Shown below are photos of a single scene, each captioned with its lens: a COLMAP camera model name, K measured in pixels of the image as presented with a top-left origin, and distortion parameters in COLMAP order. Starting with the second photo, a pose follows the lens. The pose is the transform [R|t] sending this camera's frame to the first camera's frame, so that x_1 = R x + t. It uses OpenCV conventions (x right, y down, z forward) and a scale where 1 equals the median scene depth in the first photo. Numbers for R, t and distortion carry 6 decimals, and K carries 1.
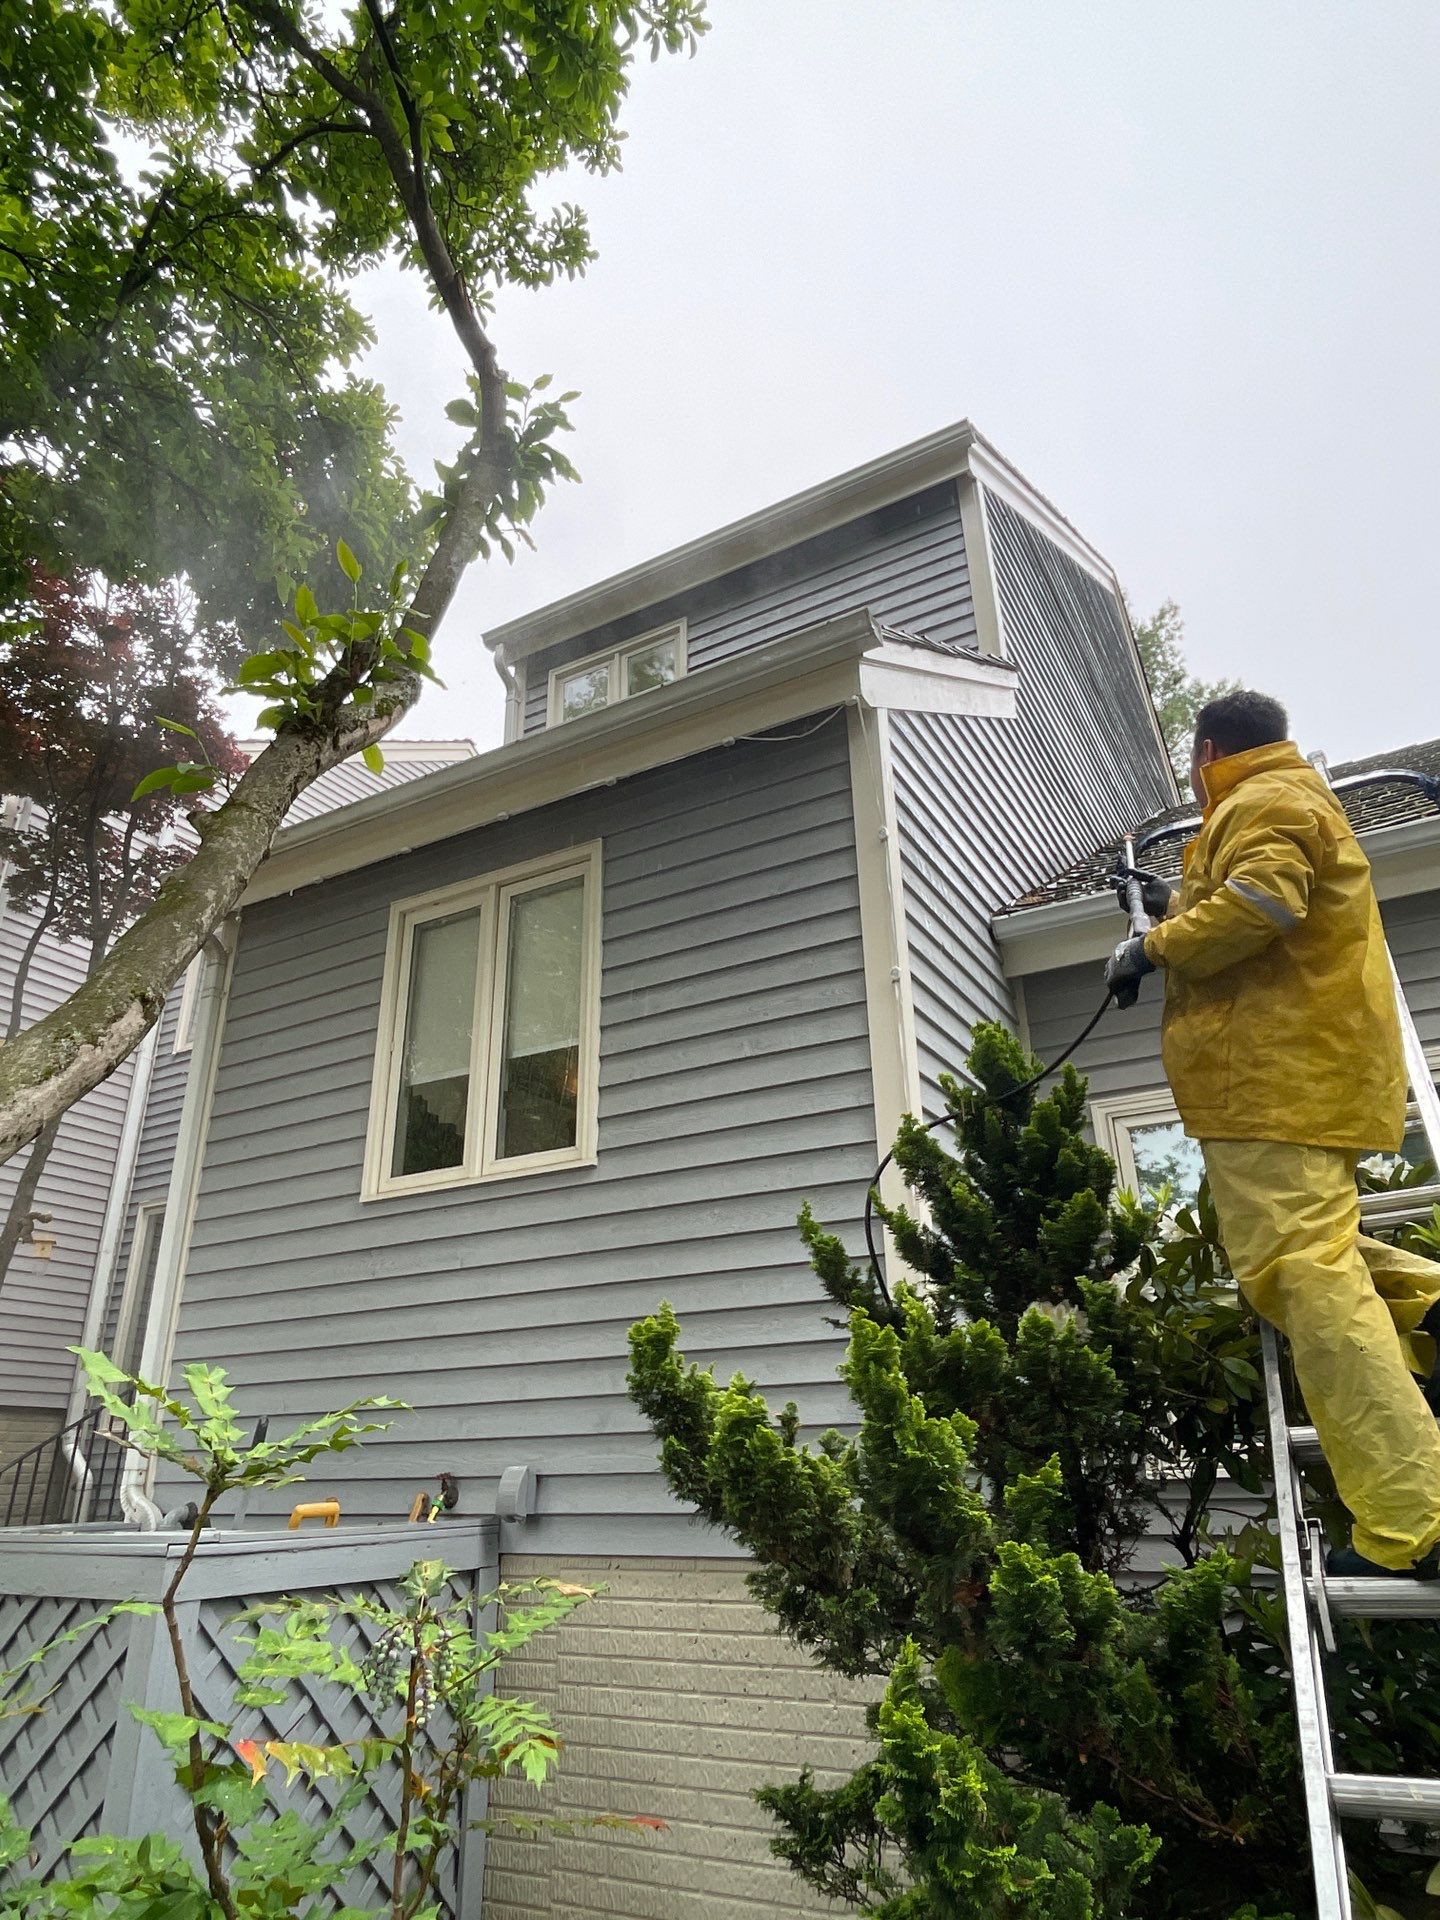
lens RADIAL K [[1196.6, 0, 692.4], [0, 1196.6, 958.4], [0, 0, 1]] dist [0.001535, -0.026531]
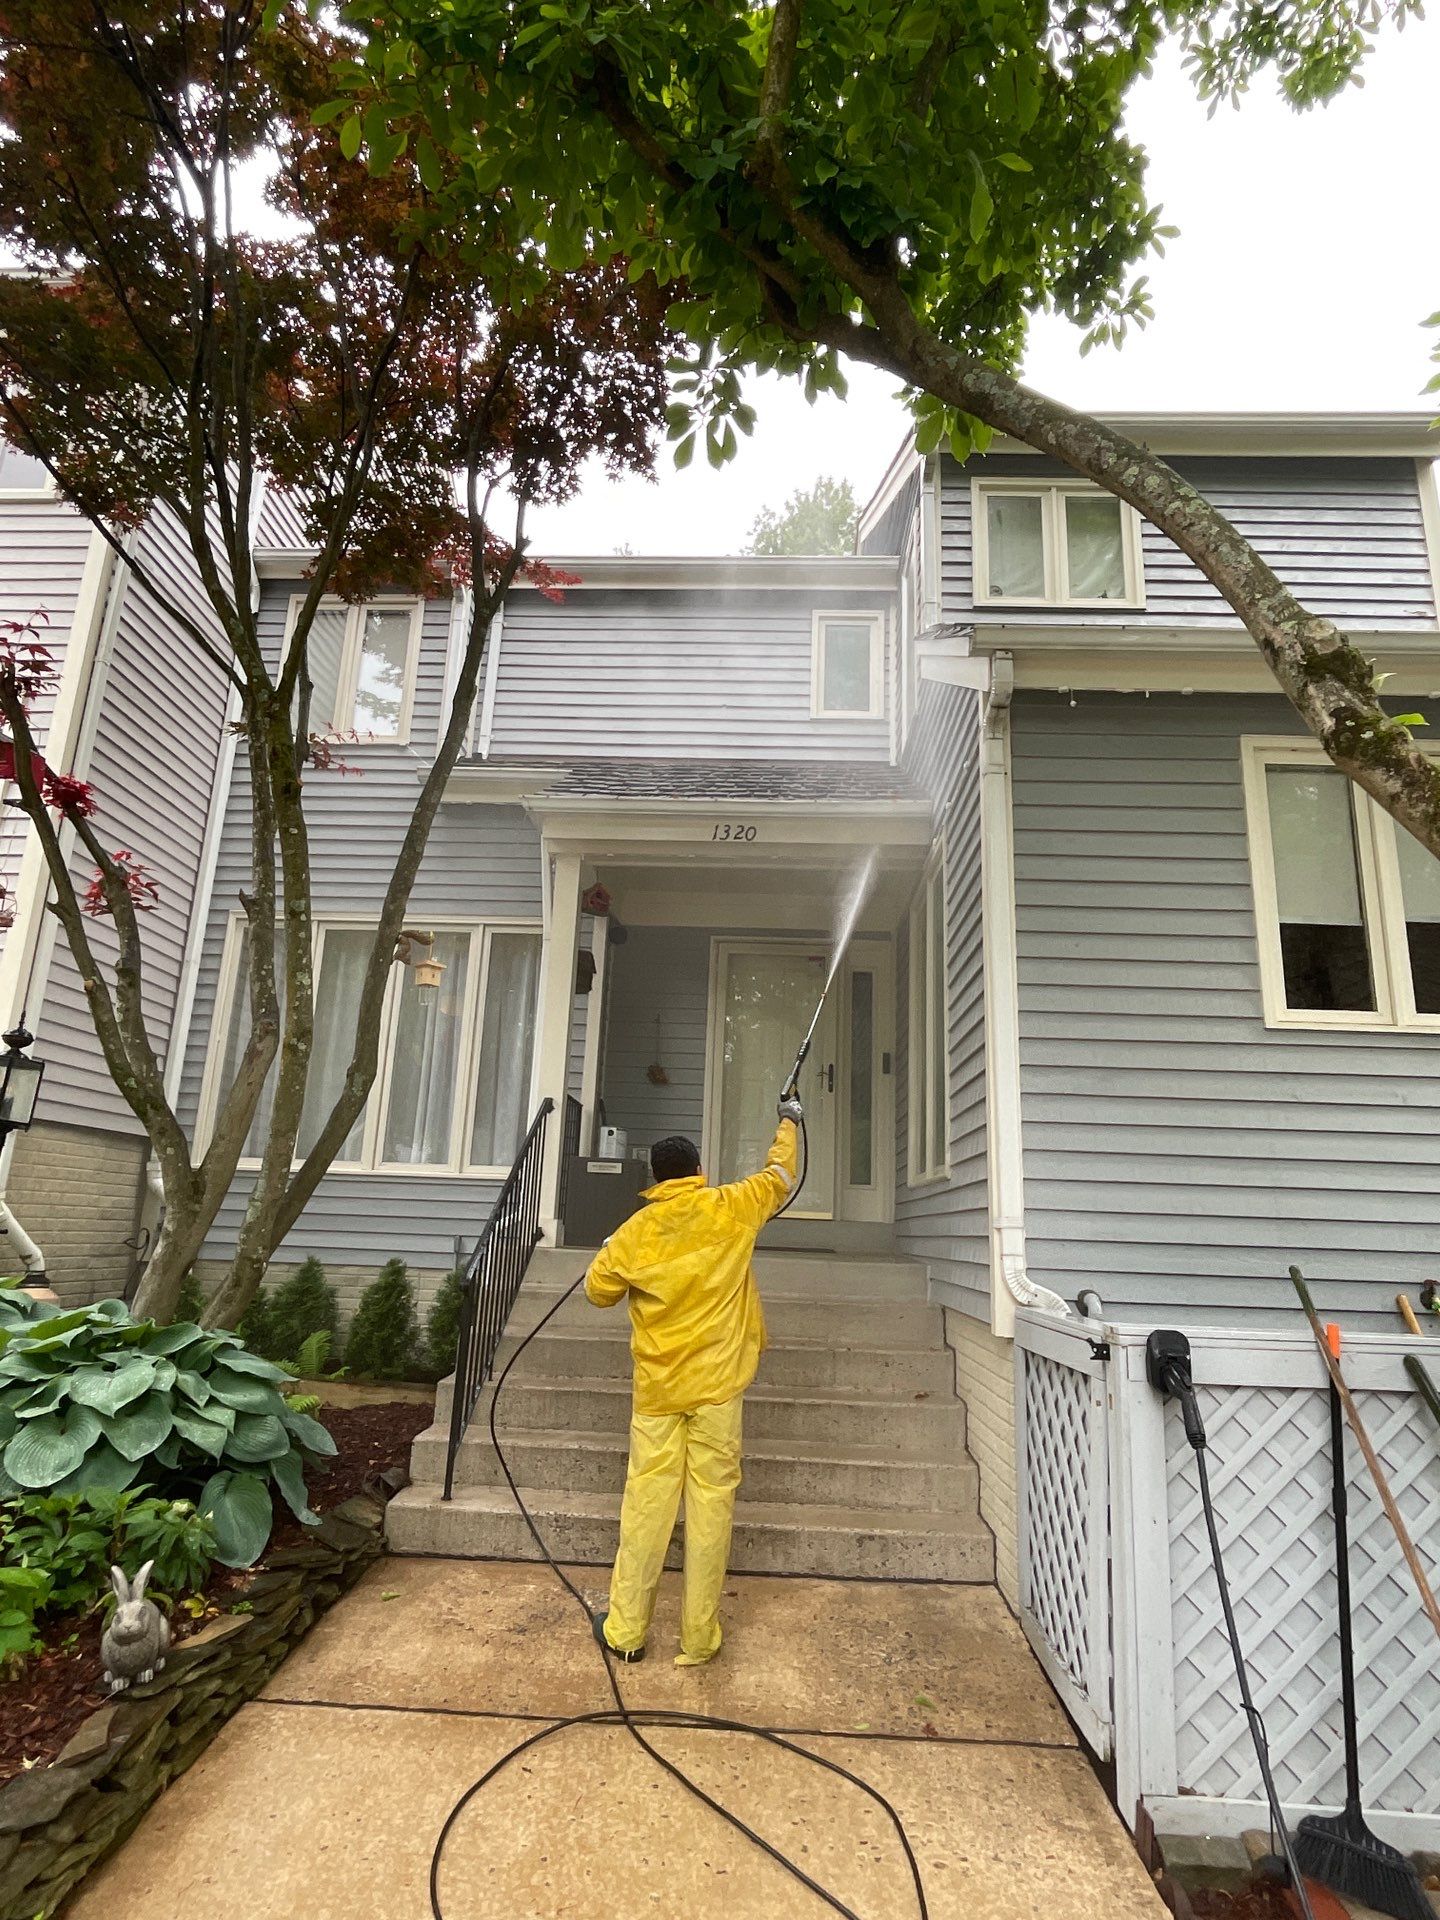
lens RADIAL K [[1099.2, 0, 714.7], [0, 1099.2, 956.5], [0, 0, 1]] dist [-0.001401, 0.000491]
pose [[0.882638, 0.164164, 0.440454, -1.066908], [-0.236245, 0.965014, 0.113740, 0.139812], [-0.406372, -0.204446, 0.890541, 0.336574]]
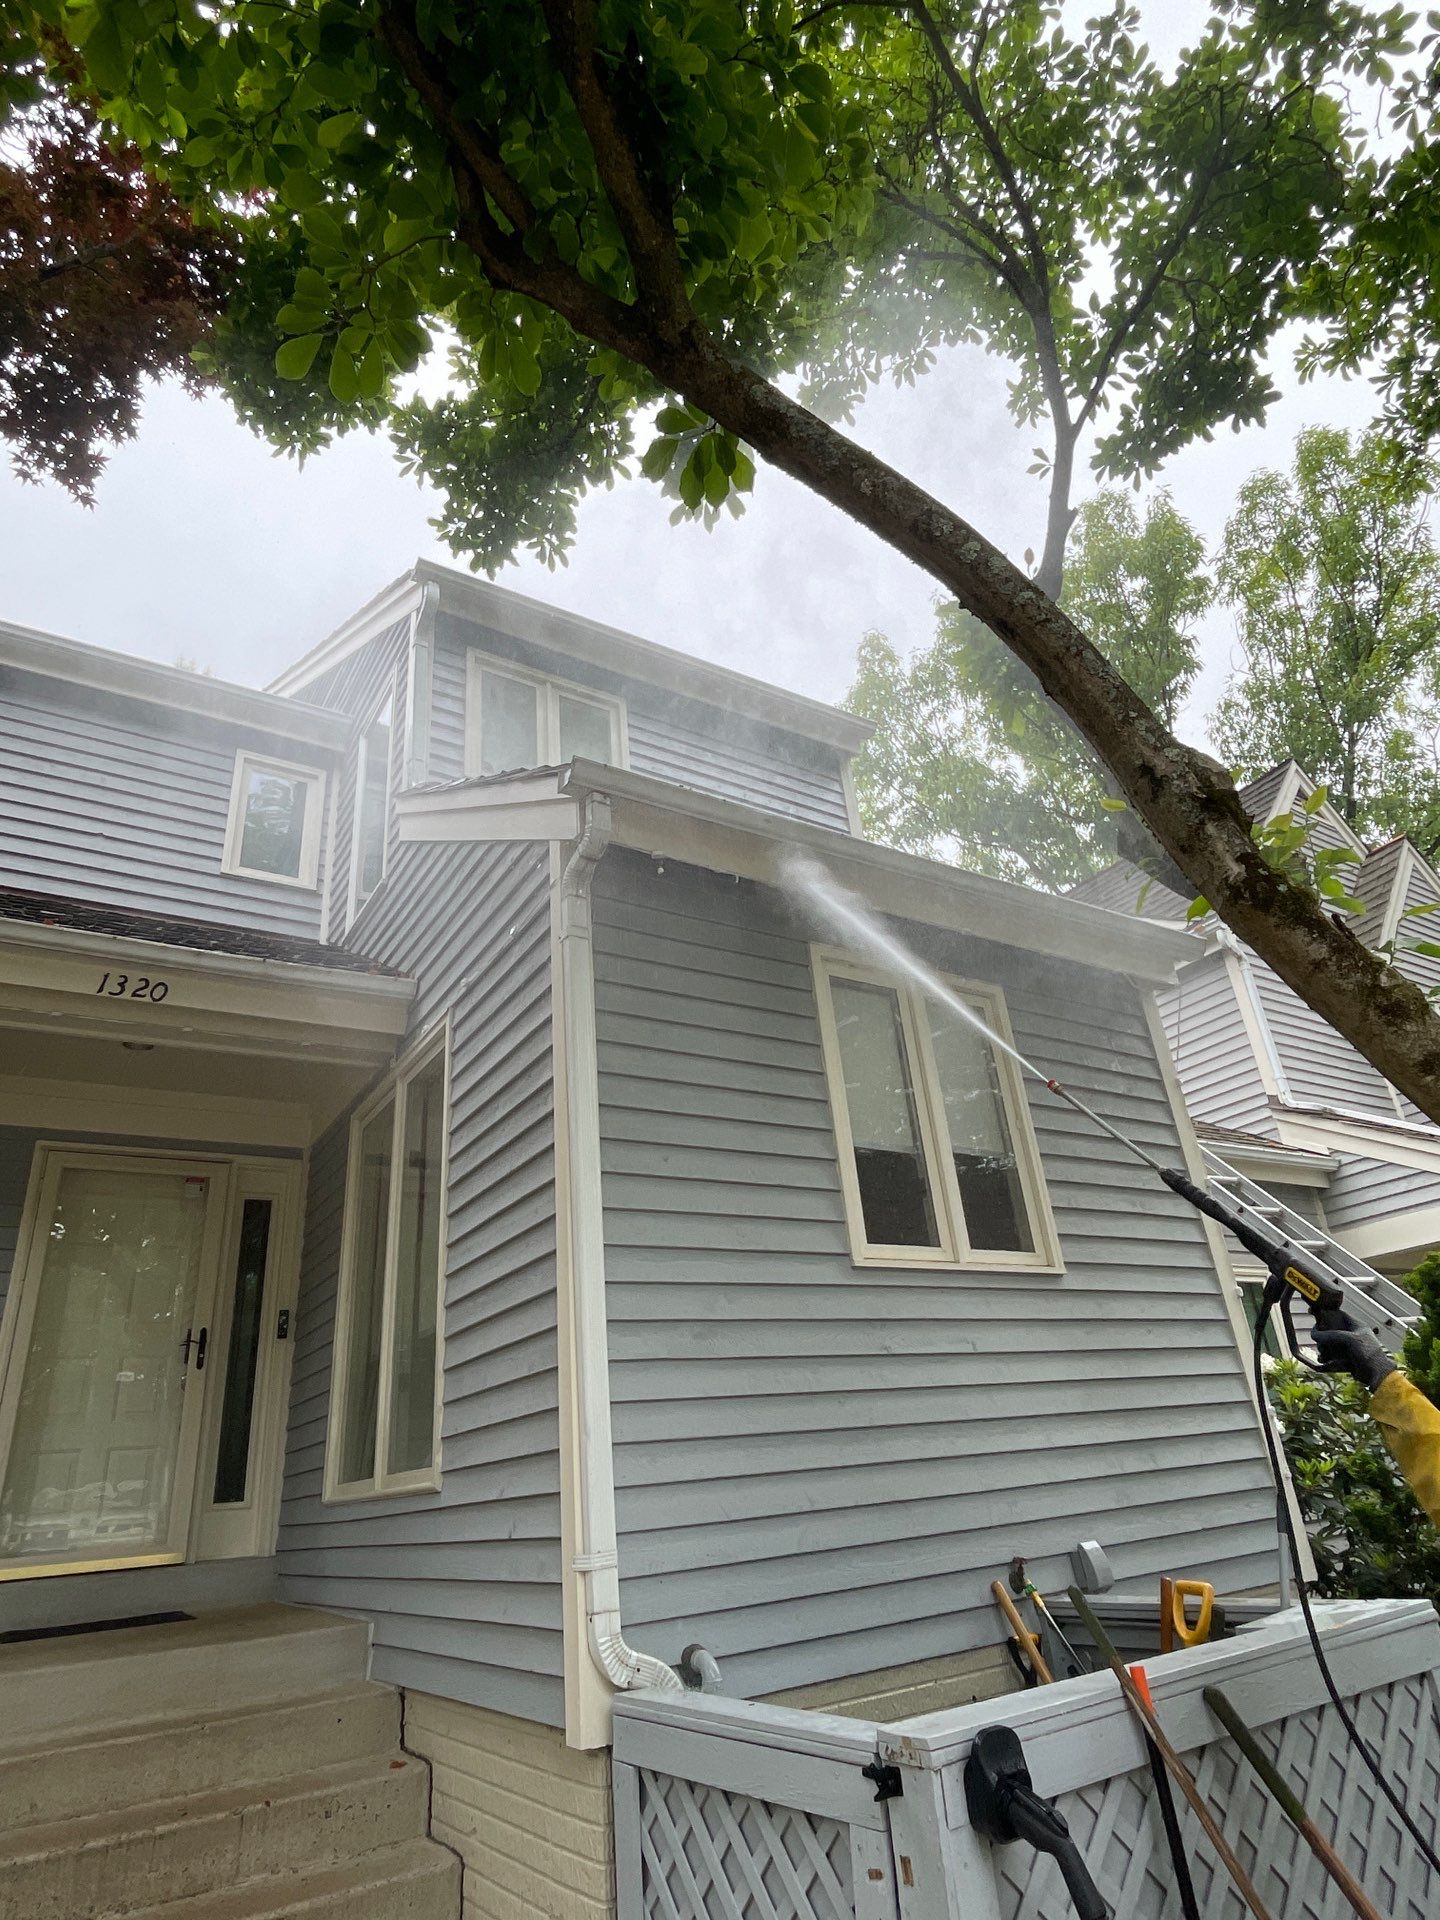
lens RADIAL K [[1095.8, 0, 721.7], [0, 1095.8, 955.3], [0, 0, 1]] dist [-0.002474, -0.003265]
pose [[0.454968, 0.370136, 0.809940, -1.022834], [-0.283436, 0.922416, -0.262323, 0.219608], [-0.844197, -0.110218, 0.524579, 0.636645]]
